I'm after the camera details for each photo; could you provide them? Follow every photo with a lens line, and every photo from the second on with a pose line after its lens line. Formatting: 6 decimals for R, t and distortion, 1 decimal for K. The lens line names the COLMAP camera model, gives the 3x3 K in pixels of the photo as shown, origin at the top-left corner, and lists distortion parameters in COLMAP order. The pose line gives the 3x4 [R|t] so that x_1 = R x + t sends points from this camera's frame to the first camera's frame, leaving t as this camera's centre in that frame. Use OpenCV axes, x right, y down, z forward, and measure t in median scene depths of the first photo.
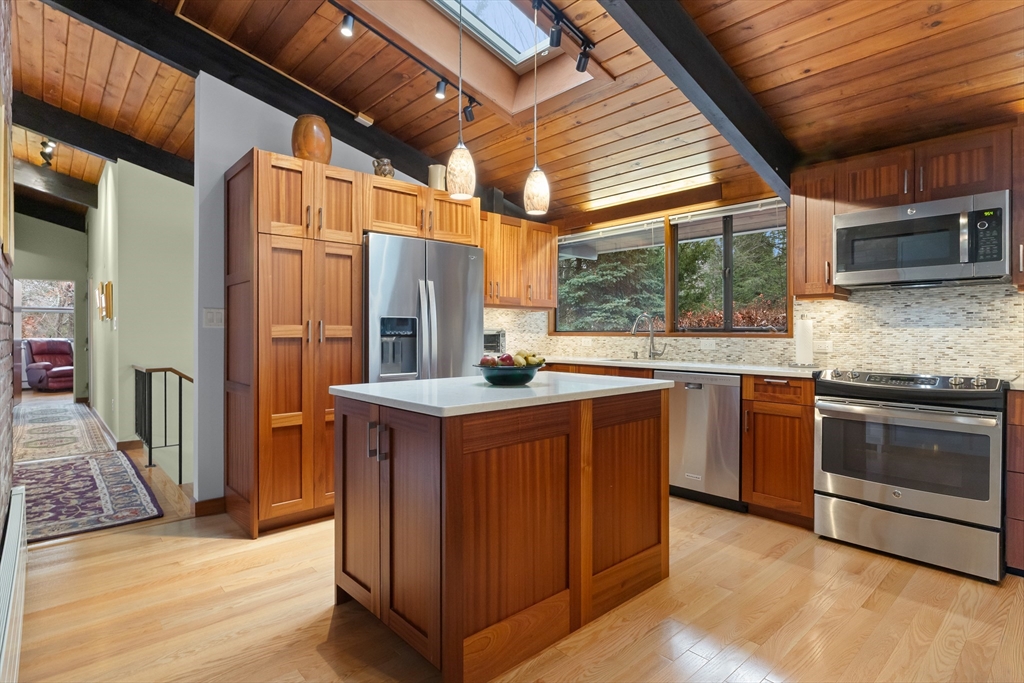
lens RADIAL K [[521.6, 0, 530.2], [0, 521.6, 339.2], [0, 0, 1]] dist [-0.003666, -0.001252]
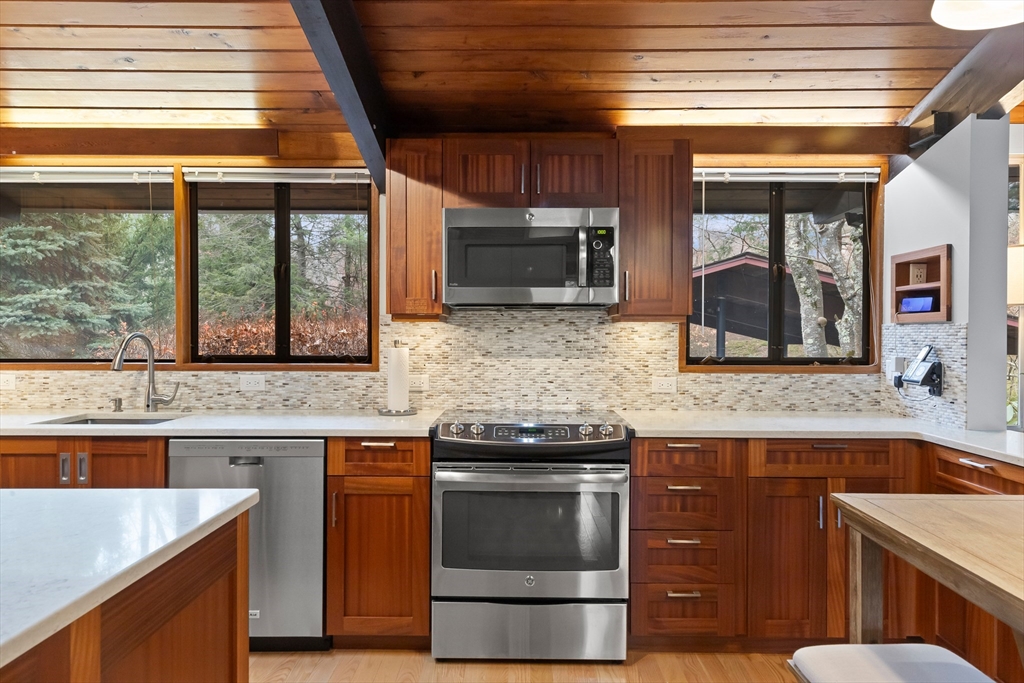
lens RADIAL K [[662.4, 0, 512.0], [0, 662.4, 341.5], [0, 0, 1]] dist [0.009305, 0.004019]
pose [[0.700615, -0.005438, 0.713519, -0.013590], [0.003935, 0.999985, 0.003758, -0.051792], [-0.713529, 0.000175, 0.700626, 0.270593]]
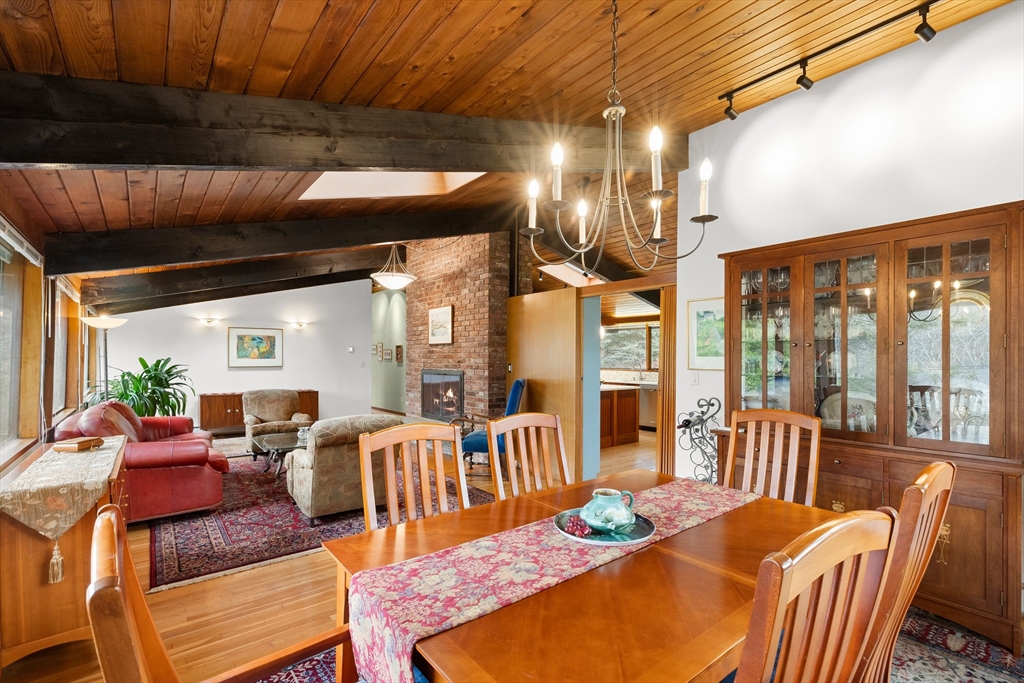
lens RADIAL K [[469.1, 0, 517.1], [0, 469.1, 356.2], [0, 0, 1]] dist [0.000592, -0.000101]
pose [[0.996414, 0.001518, -0.084593, -0.212448], [-0.002545, 0.999924, -0.012036, -0.064557], [0.084569, 0.012208, 0.996343, -1.659746]]
